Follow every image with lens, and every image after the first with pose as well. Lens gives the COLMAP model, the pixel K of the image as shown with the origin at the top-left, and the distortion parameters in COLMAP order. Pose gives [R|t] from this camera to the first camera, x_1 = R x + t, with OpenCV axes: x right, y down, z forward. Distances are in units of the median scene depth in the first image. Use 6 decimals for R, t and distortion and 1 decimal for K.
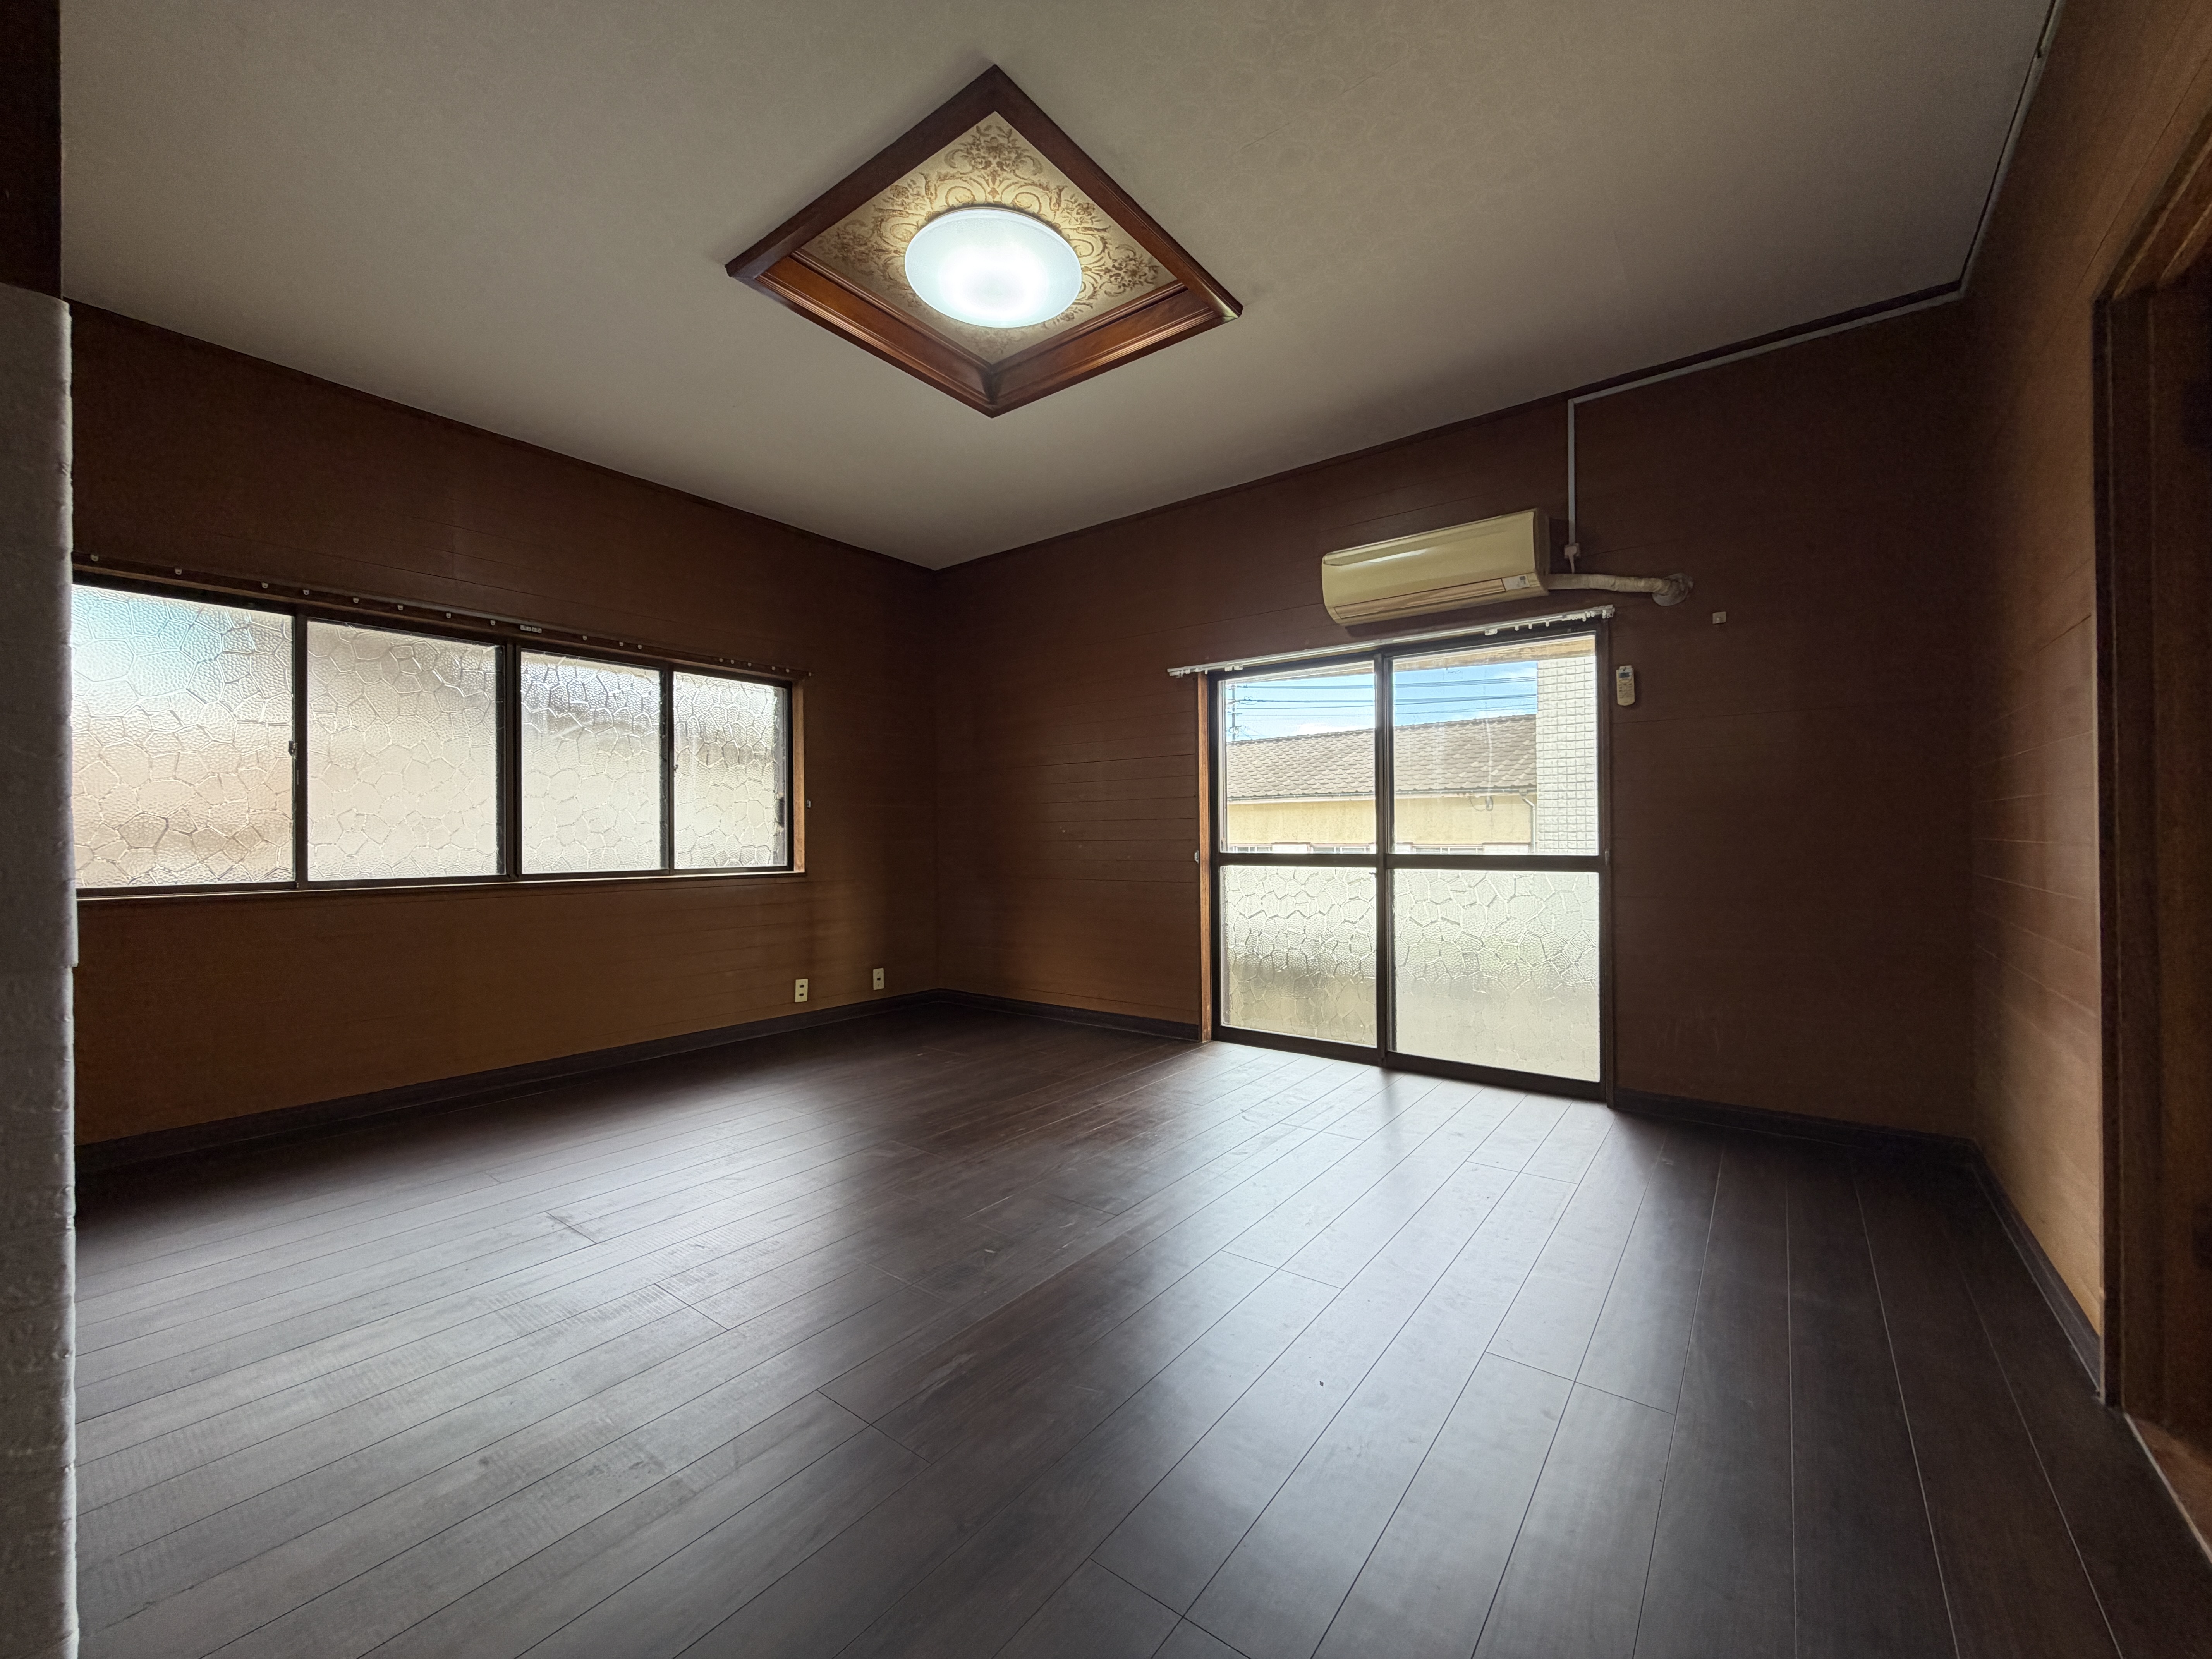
lens RADIAL K [[882.4, 0, 1091.8], [0, 882.4, 835.1], [0, 0, 1]] dist [0.000234, 0.000572]
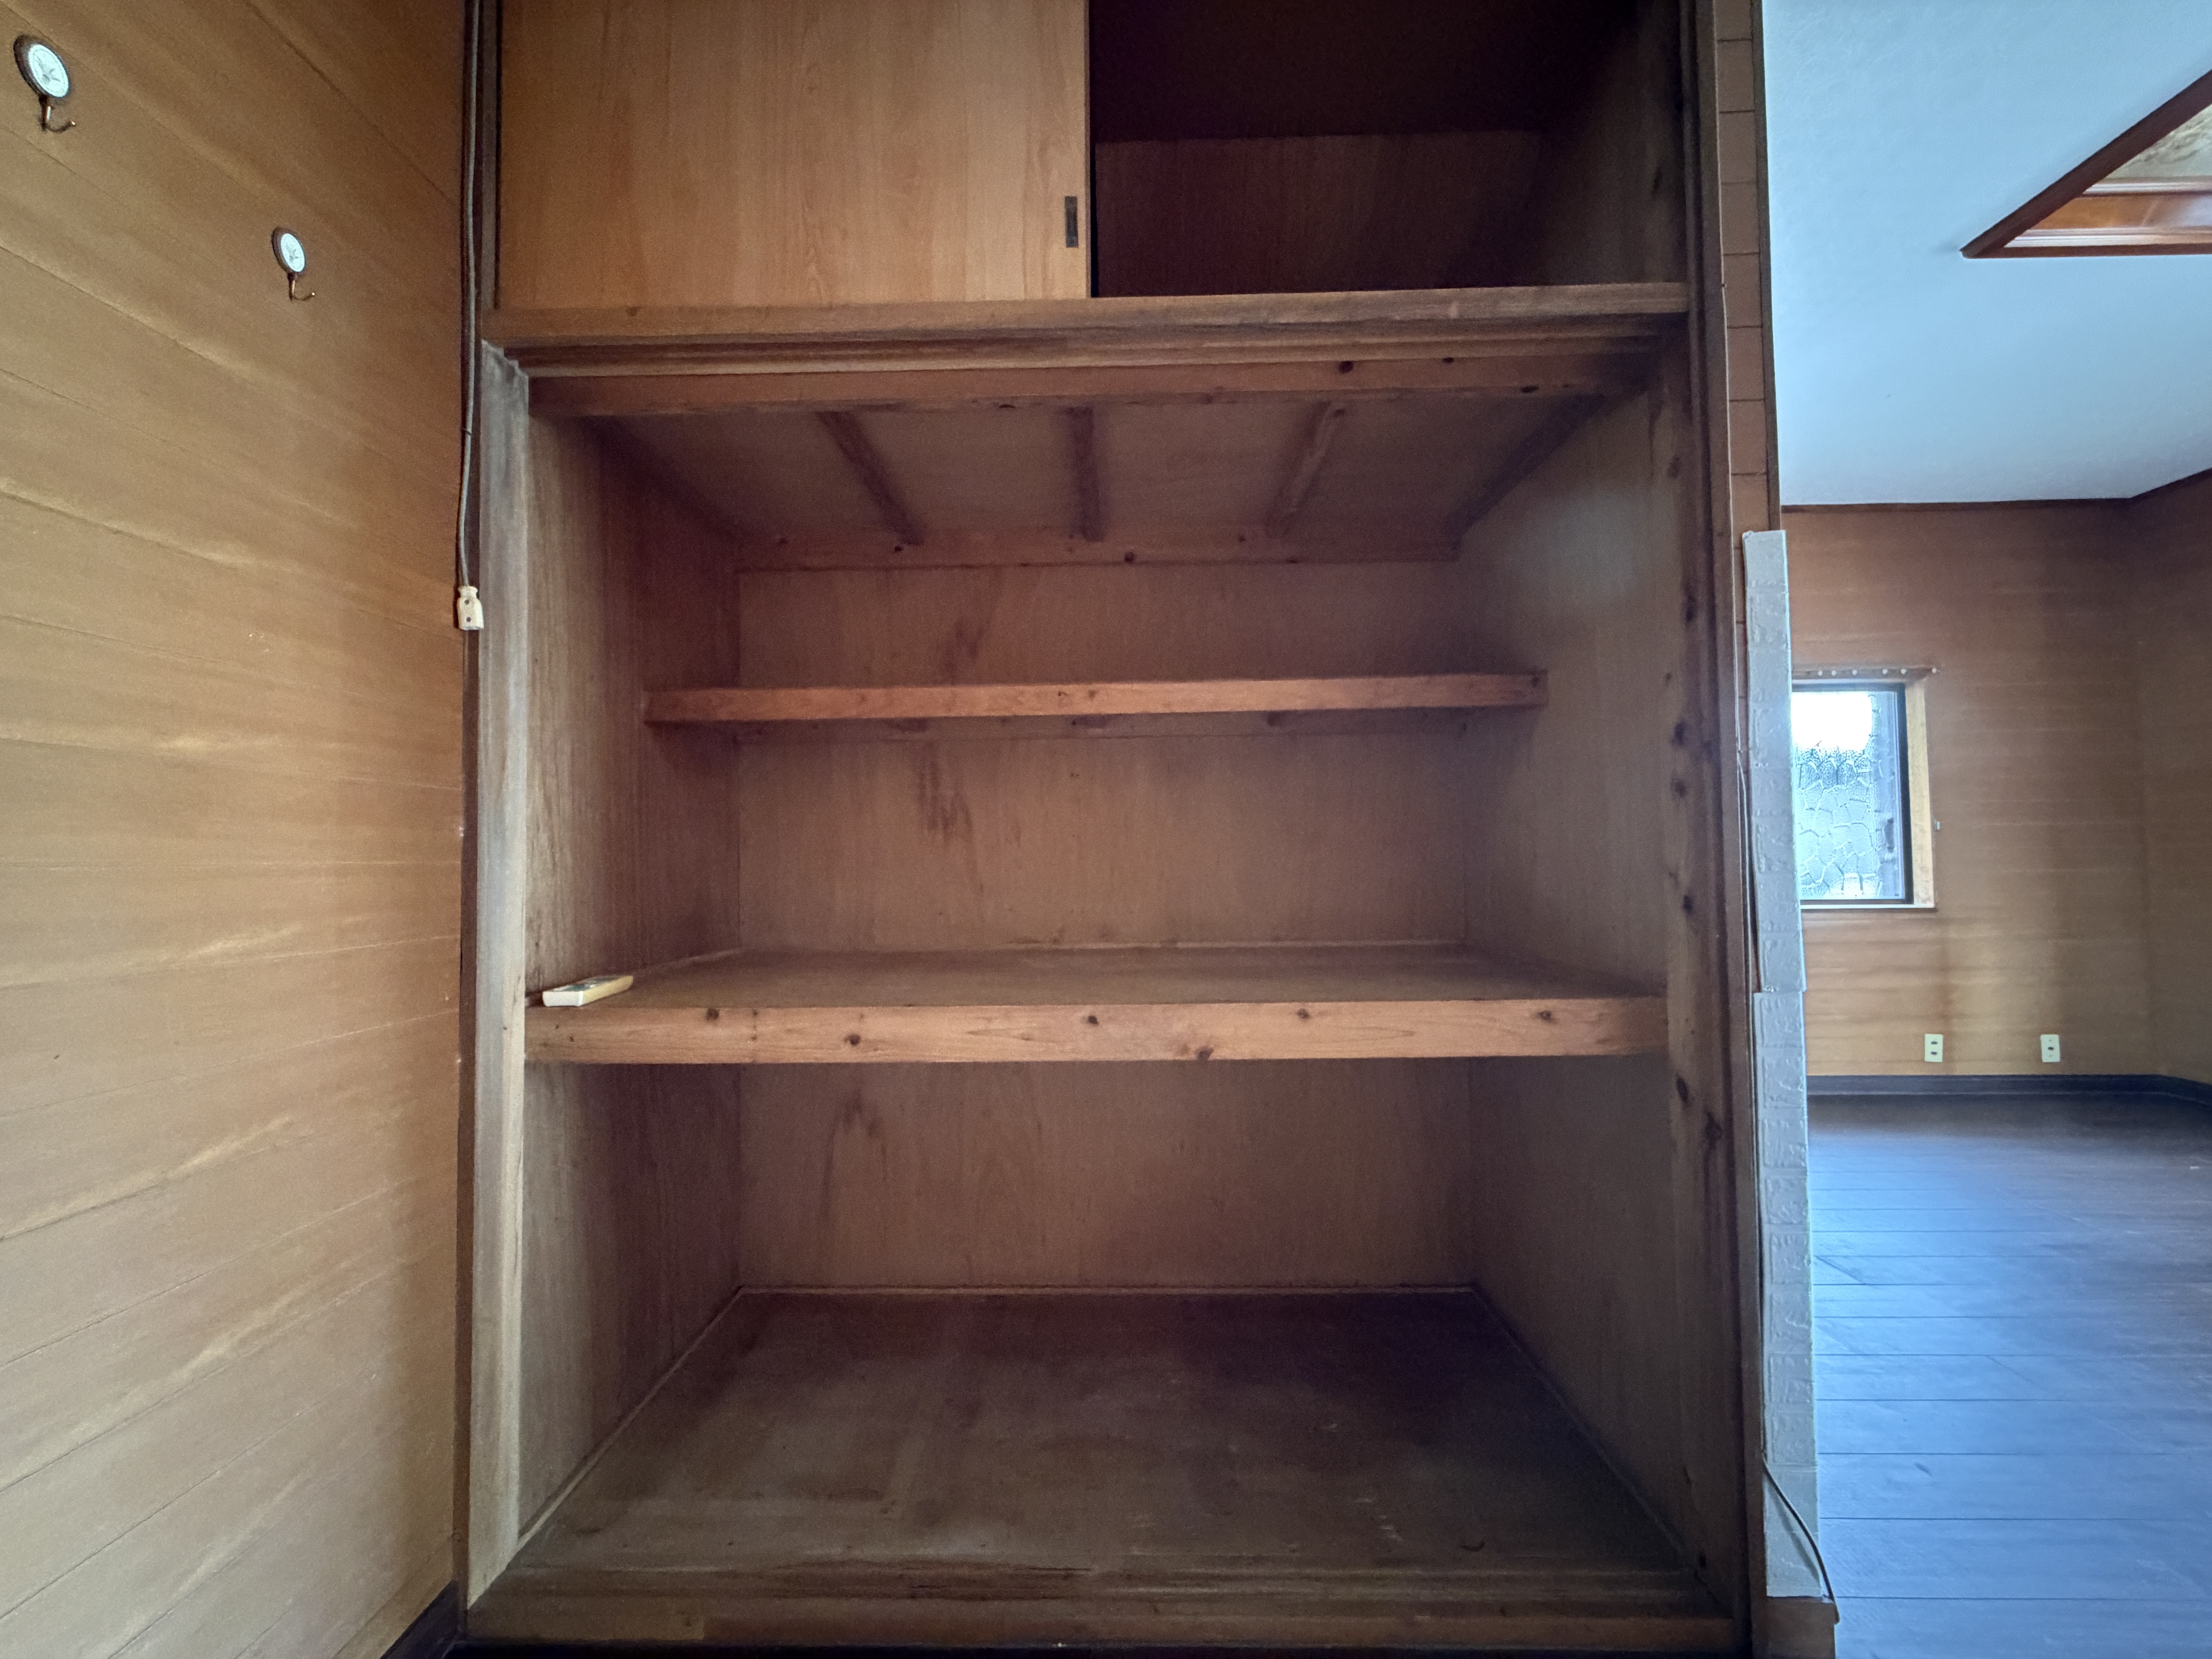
lens RADIAL K [[882.4, 0, 1099.0], [0, 882.4, 829.1], [0, 0, 1]] dist [0.000234, 0.000572]
pose [[0.585490, -0.049125, -0.809190, -0.106337], [0.014091, 0.998628, -0.050430, 0.000271], [0.810557, 0.018124, 0.585379, -0.133891]]
